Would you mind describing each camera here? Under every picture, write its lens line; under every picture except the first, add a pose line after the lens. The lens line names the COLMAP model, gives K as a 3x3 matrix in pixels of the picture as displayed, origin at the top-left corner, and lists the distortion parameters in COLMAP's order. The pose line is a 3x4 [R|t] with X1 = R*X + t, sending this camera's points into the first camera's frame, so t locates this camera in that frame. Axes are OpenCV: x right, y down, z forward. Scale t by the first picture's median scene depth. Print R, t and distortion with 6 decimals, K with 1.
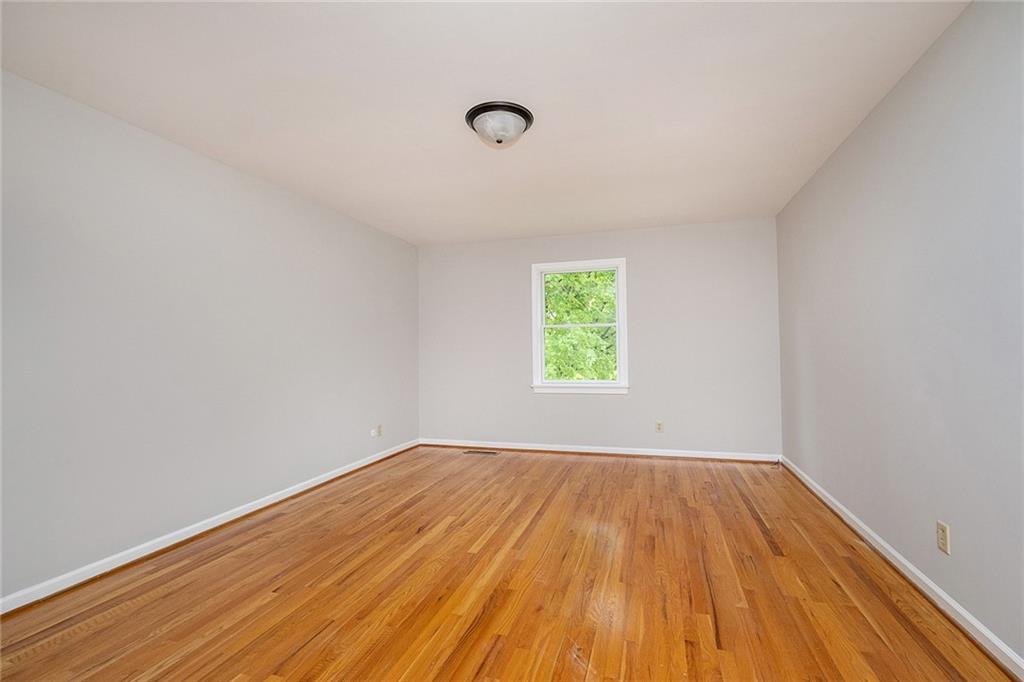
lens RADIAL K [[445.1, 0, 512.3], [0, 445.1, 348.0], [0, 0, 1]] dist [-0.002989, -0.000433]
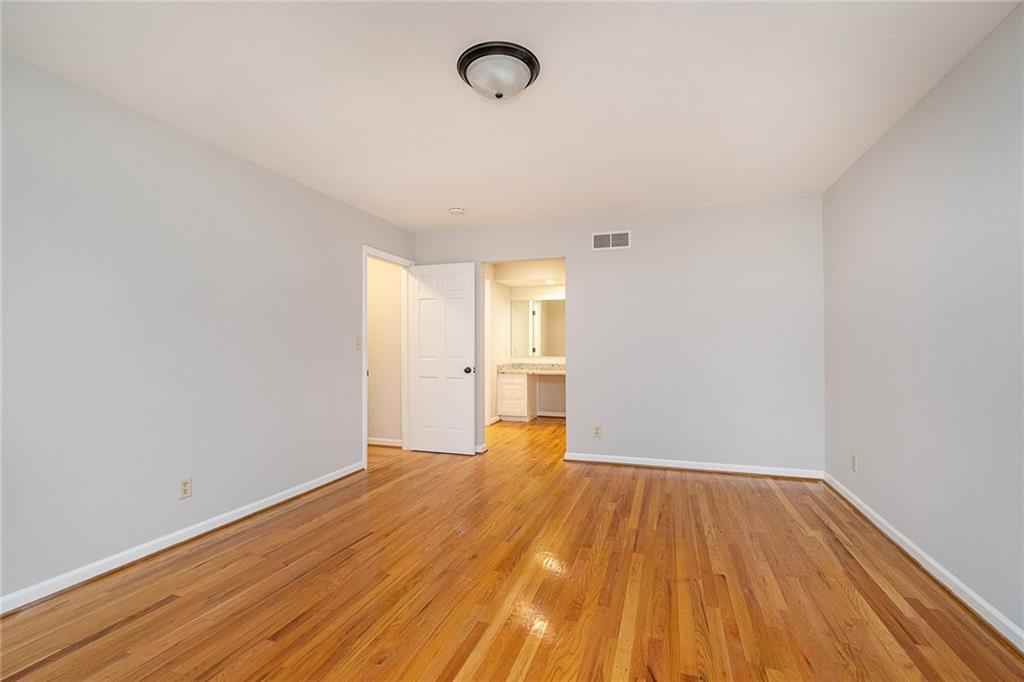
lens RADIAL K [[445.1, 0, 512.3], [0, 445.1, 348.0], [0, 0, 1]] dist [-0.002989, -0.000433]
pose [[-0.999540, 0.015830, 0.025851, -0.075951], [0.015905, 0.999870, 0.002710, 0.003057], [-0.025805, 0.003120, -0.999662, 2.012718]]
